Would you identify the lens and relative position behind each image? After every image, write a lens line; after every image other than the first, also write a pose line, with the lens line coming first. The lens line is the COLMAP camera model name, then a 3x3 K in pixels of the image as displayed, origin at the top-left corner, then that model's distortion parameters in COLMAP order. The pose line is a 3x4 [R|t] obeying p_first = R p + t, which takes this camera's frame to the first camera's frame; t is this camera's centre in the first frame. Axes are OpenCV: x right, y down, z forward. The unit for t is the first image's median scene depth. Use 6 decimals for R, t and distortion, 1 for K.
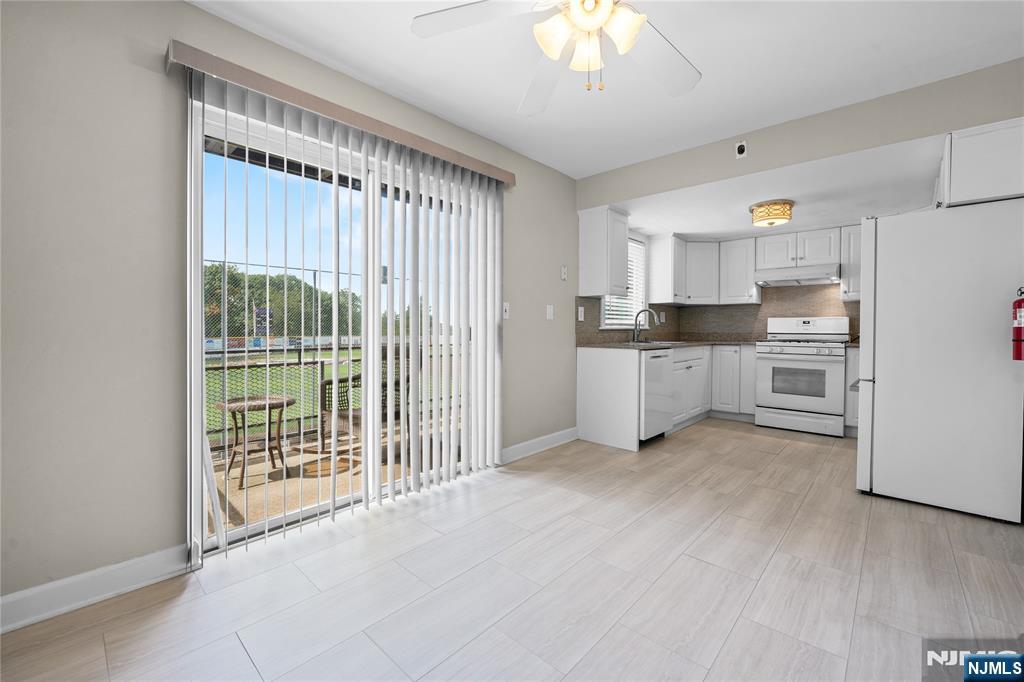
lens RADIAL K [[422.6, 0, 512.1], [0, 422.6, 335.4], [0, 0, 1]] dist [-0.002775, -0.001183]
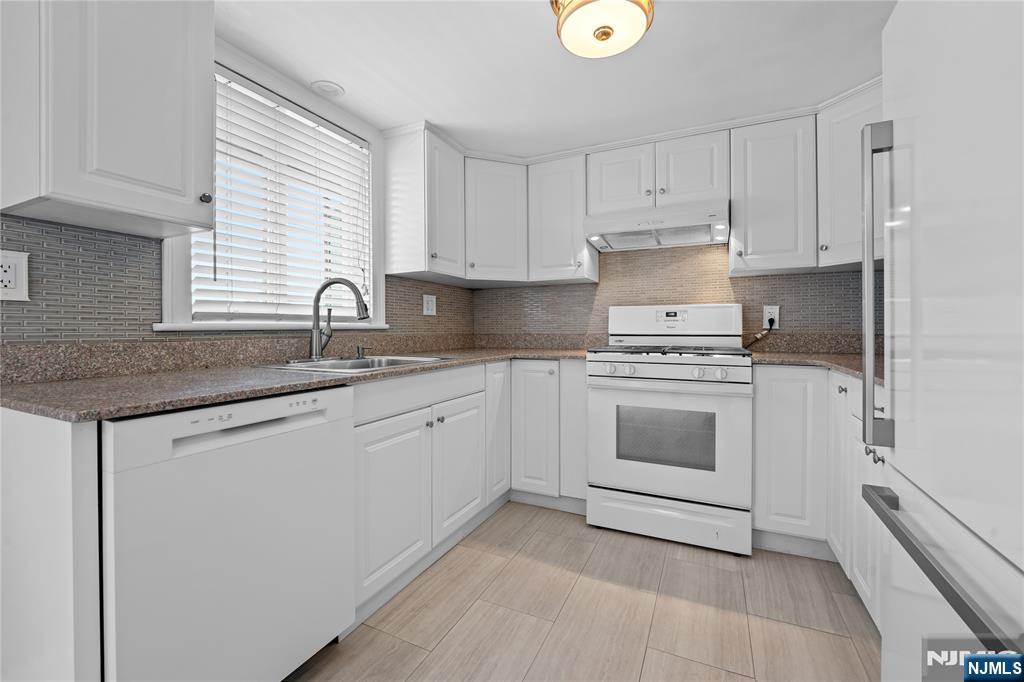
lens RADIAL K [[422.6, 0, 508.4], [0, 422.6, 328.6], [0, 0, 1]] dist [-0.002775, -0.001183]
pose [[0.958216, -0.006160, 0.285980, 0.361698], [0.010524, 0.999850, -0.013725, -0.007560], [-0.285853, 0.016161, 0.958137, 0.572322]]
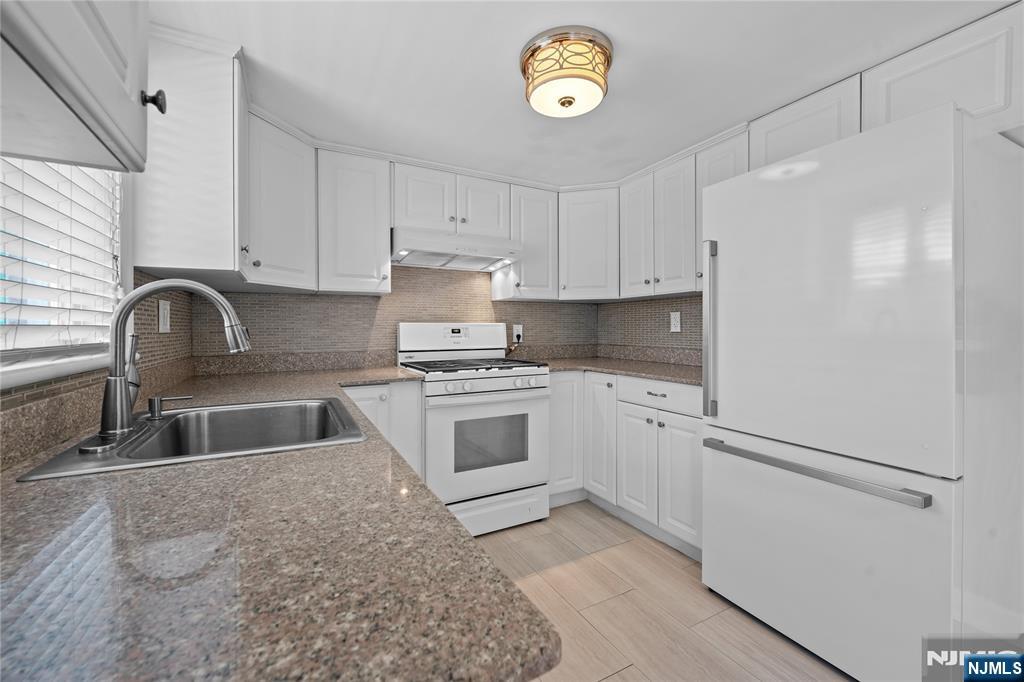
lens RADIAL K [[422.6, 0, 510.7], [0, 422.6, 330.1], [0, 0, 1]] dist [-0.002775, -0.001183]
pose [[0.339465, -0.008325, 0.940582, 0.168117], [0.020639, 0.999786, 0.001400, -0.033298], [-0.940392, 0.018937, 0.339564, 0.766599]]
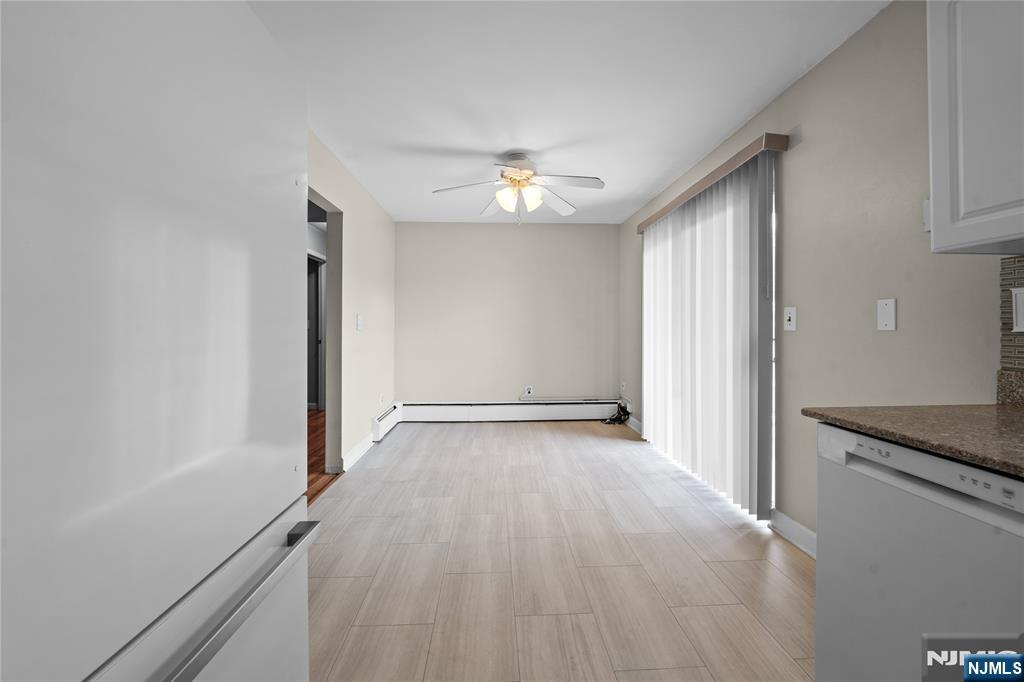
lens RADIAL K [[422.6, 0, 507.4], [0, 422.6, 334.6], [0, 0, 1]] dist [-0.002775, -0.001183]
pose [[-0.712829, 0.004612, -0.701322, 0.584820], [-0.015301, 0.999638, 0.022125, -0.030662], [0.701171, 0.026502, -0.712501, 0.851129]]
